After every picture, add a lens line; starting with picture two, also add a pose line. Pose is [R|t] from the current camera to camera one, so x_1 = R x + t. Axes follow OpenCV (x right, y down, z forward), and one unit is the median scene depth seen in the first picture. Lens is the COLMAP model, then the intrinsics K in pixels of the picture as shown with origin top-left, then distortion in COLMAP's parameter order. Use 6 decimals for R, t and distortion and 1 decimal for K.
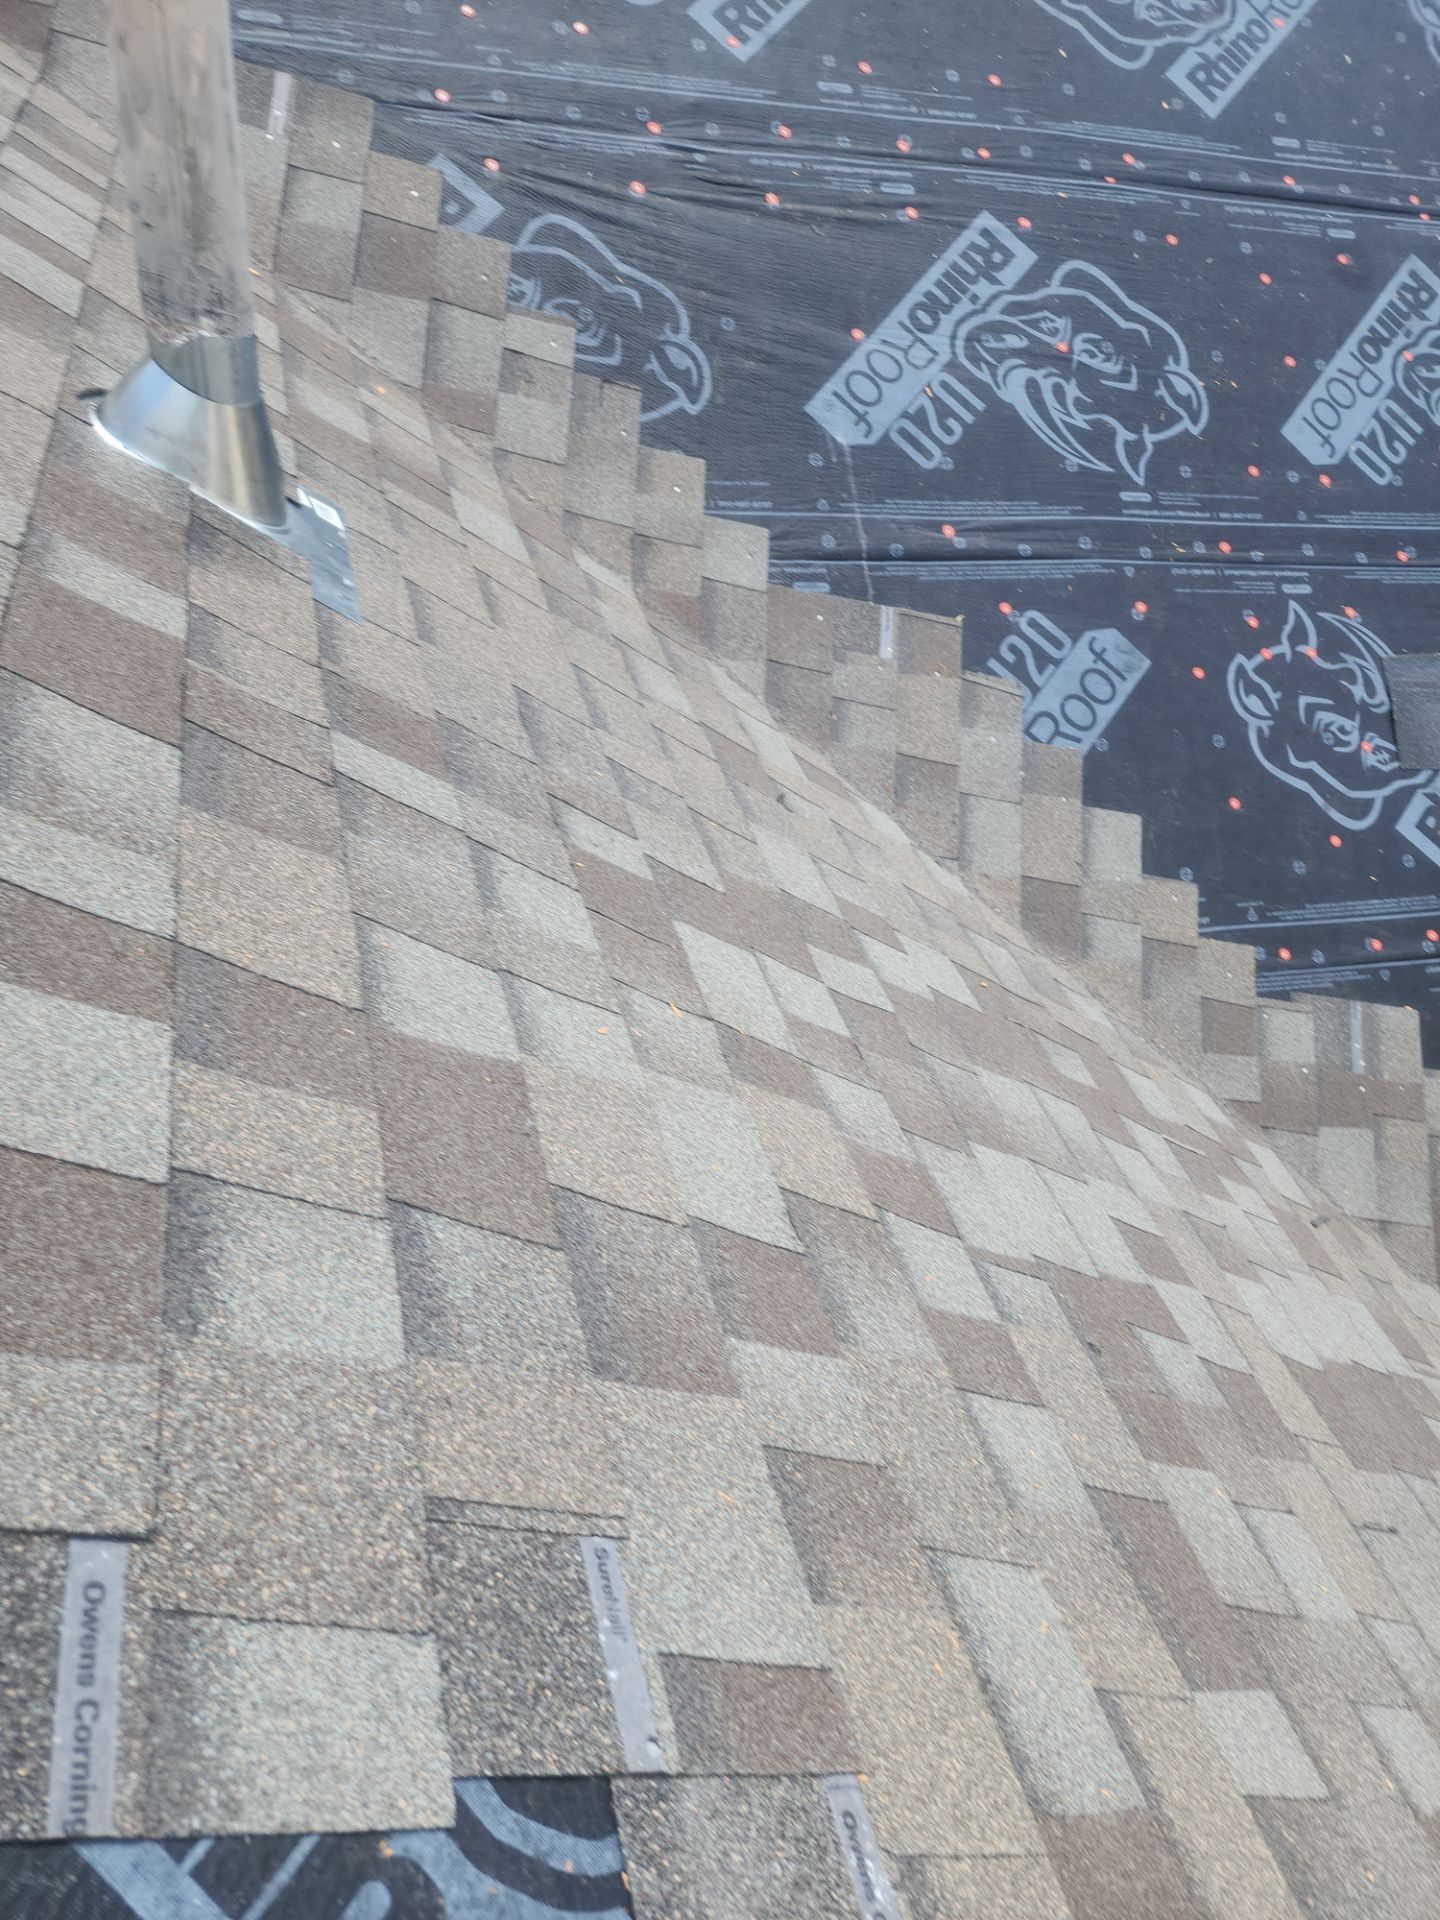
lens RADIAL K [[1379.8, 0, 827.9], [0, 1379.8, 907.1], [0, 0, 1]] dist [0.098500, -0.081376]
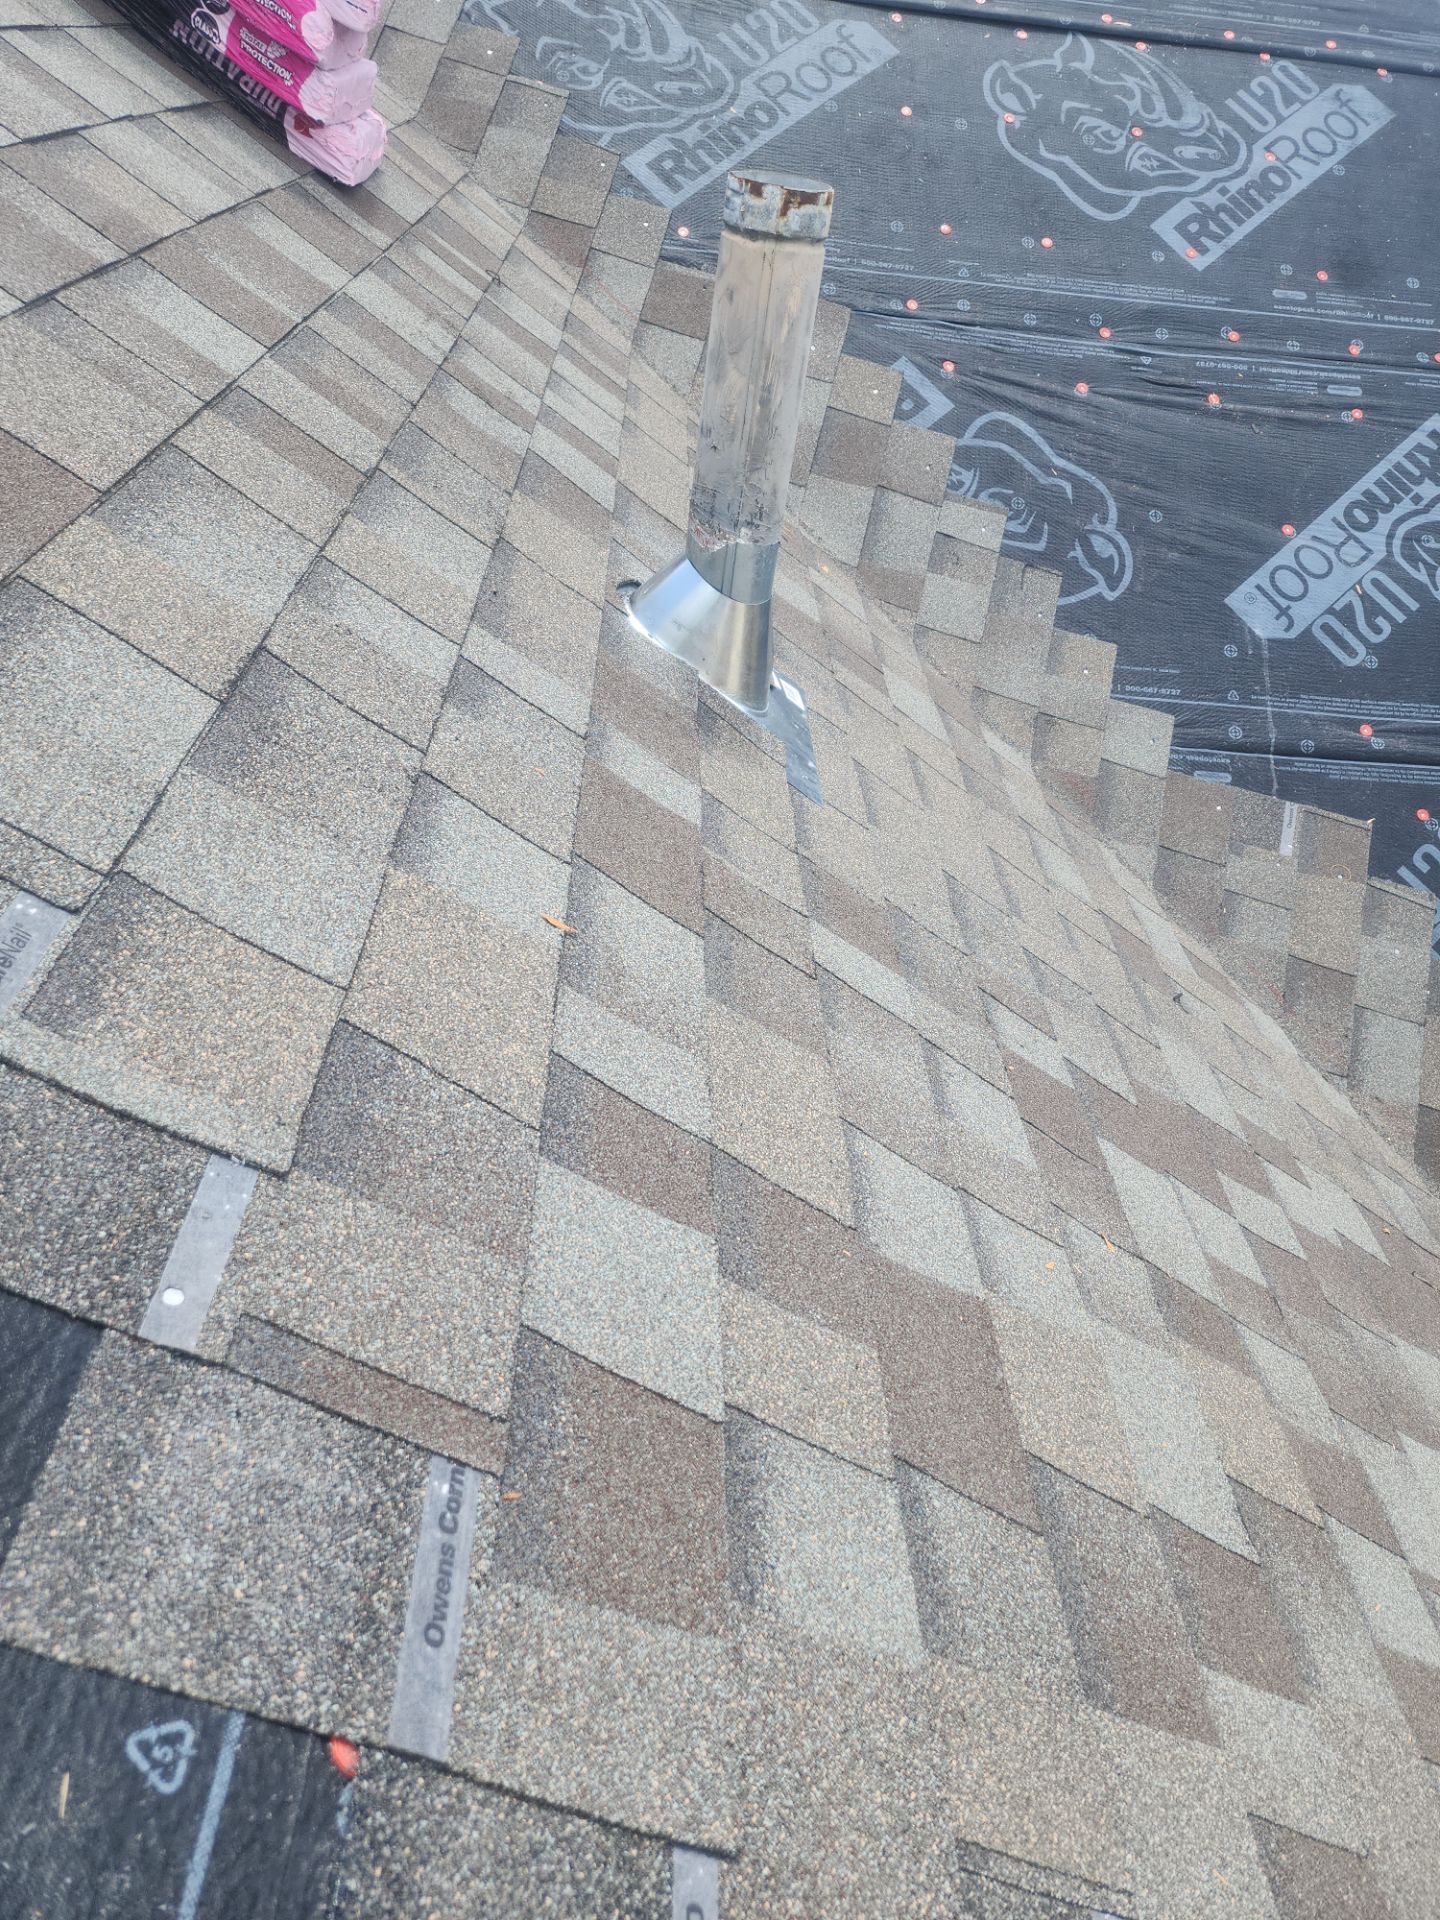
lens RADIAL K [[1372.1, 0, 774.8], [0, 1372.1, 875.9], [0, 0, 1]] dist [0.091085, -0.074569]
pose [[0.970383, 0.108815, -0.215677, -0.156357], [-0.130568, 0.987411, -0.089284, -0.060006], [0.203247, 0.114800, 0.972374, 0.005626]]
